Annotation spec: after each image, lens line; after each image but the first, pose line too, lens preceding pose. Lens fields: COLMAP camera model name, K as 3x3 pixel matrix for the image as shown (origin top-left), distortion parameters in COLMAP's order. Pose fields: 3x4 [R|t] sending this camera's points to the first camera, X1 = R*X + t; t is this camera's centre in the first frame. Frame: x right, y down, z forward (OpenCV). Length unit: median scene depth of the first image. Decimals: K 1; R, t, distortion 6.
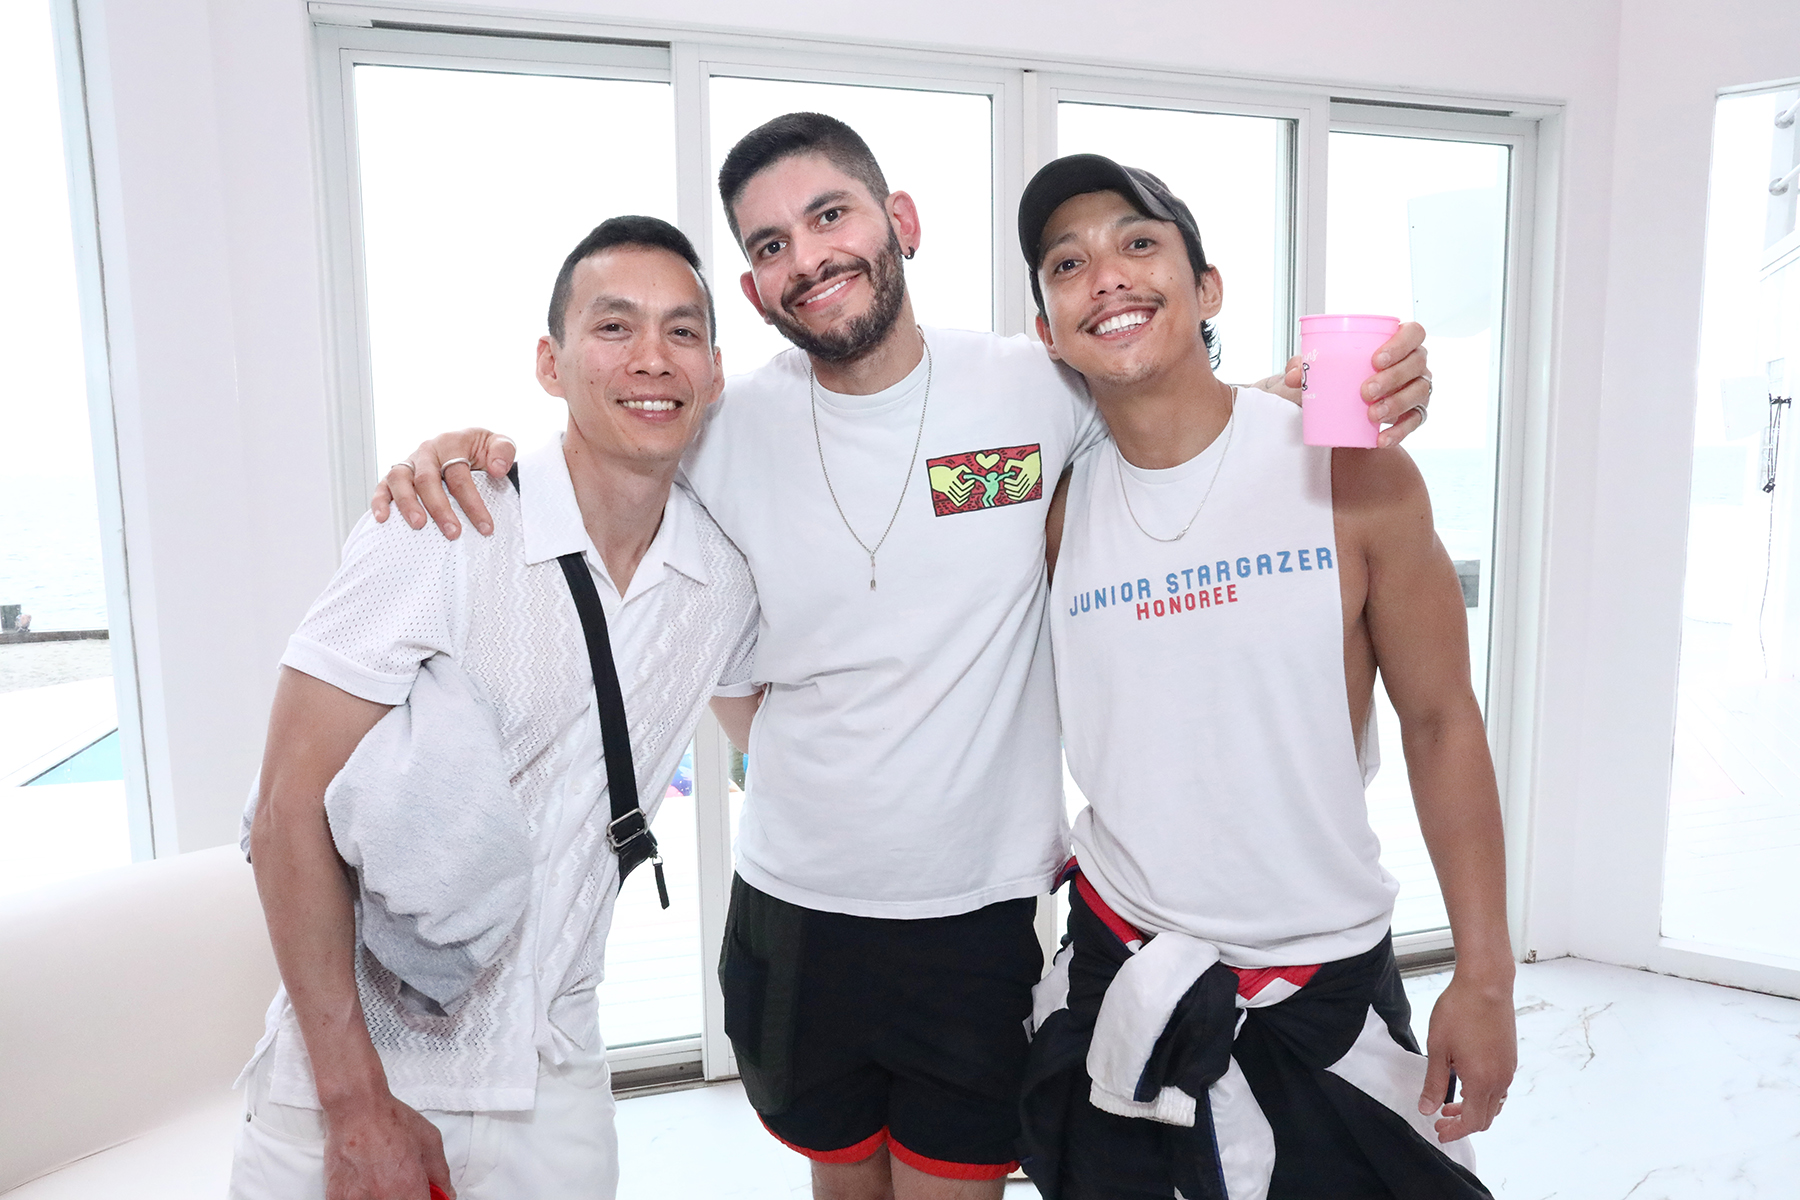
lens RADIAL K [[1241.1, 0, 927.4], [0, 1241.1, 599.5], [0, 0, 1]] dist [-0.002120, -0.002710]
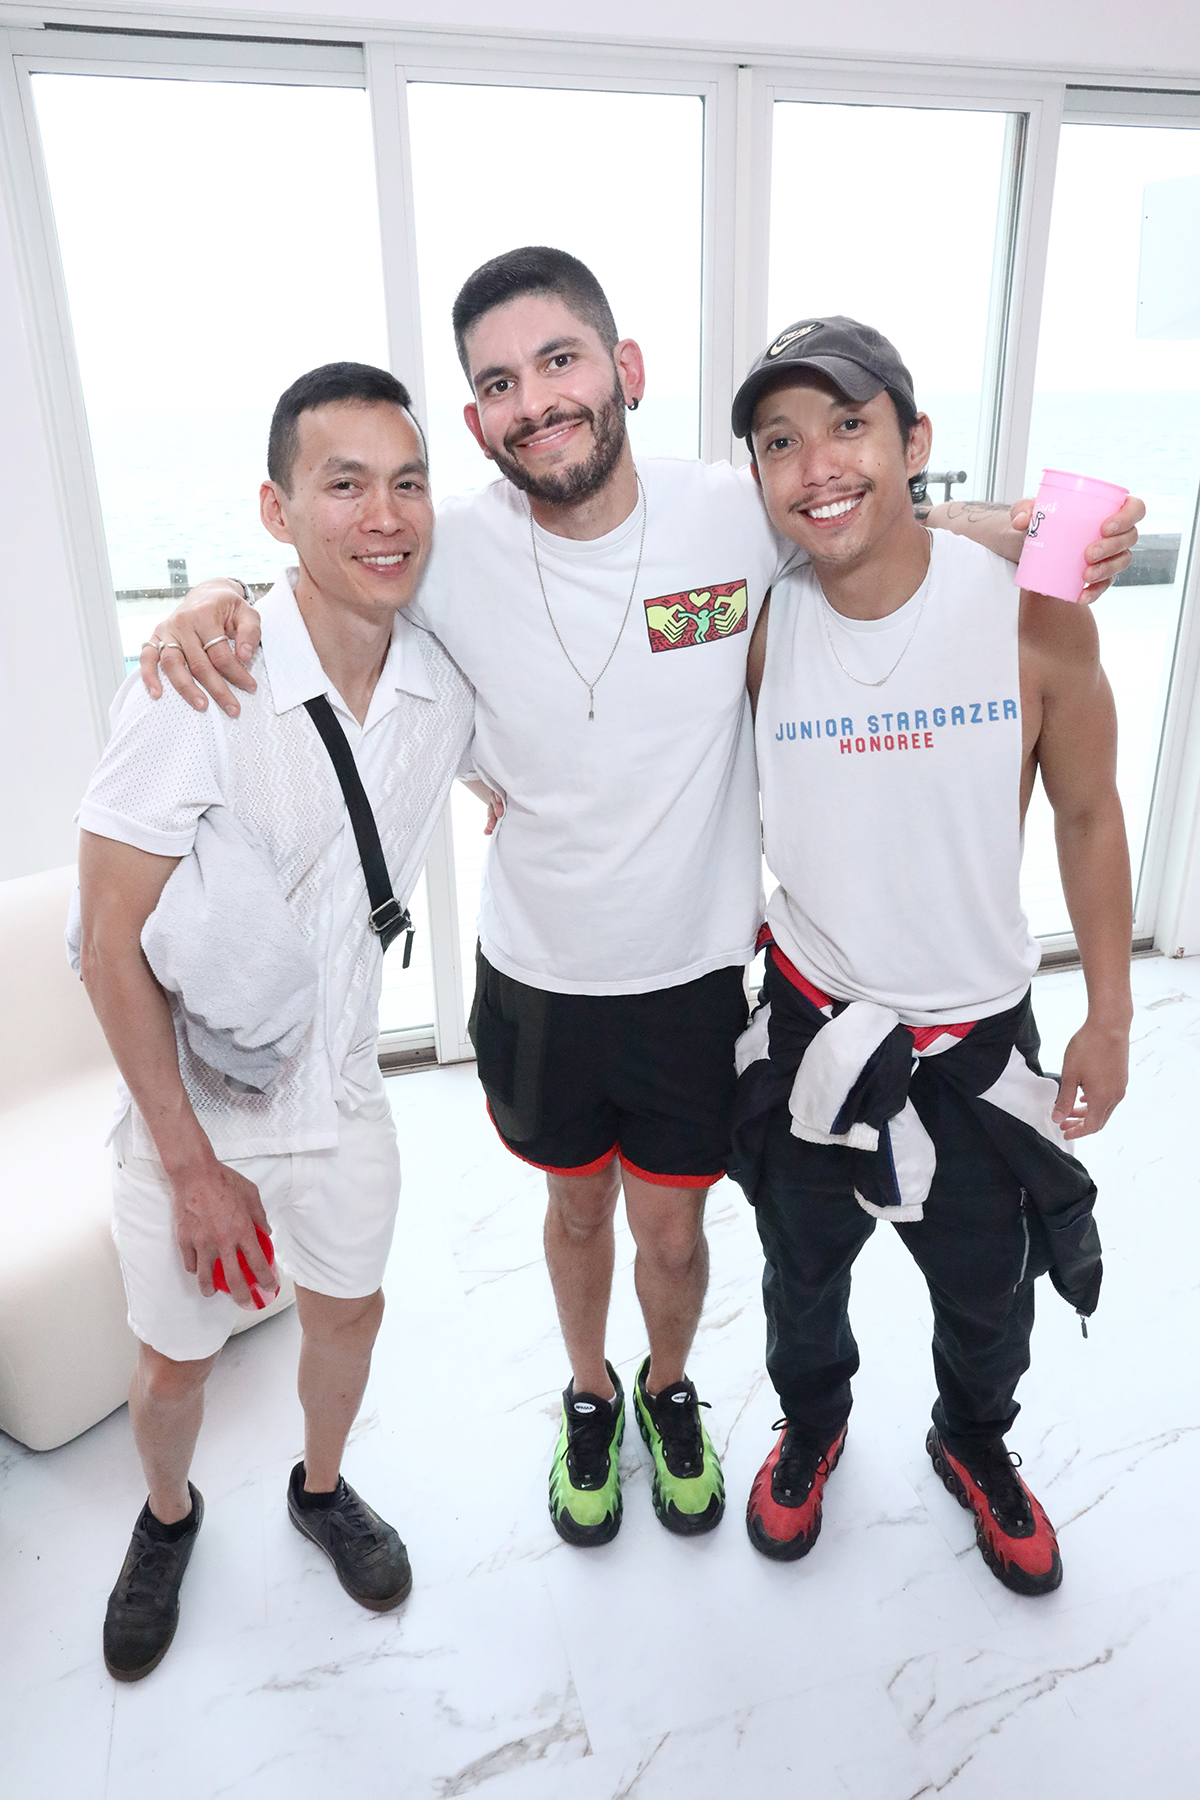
lens RADIAL K [[1241.1, 0, 600.0], [0, 1241.1, 900.0], [0, 0, 1]] dist [-0.002120, -0.002710]
pose [[0.997398, -0.051078, 0.050877, -0.111300], [0.034394, 0.957352, 0.286869, -0.181260], [-0.063360, -0.284372, 0.956618, -0.111787]]
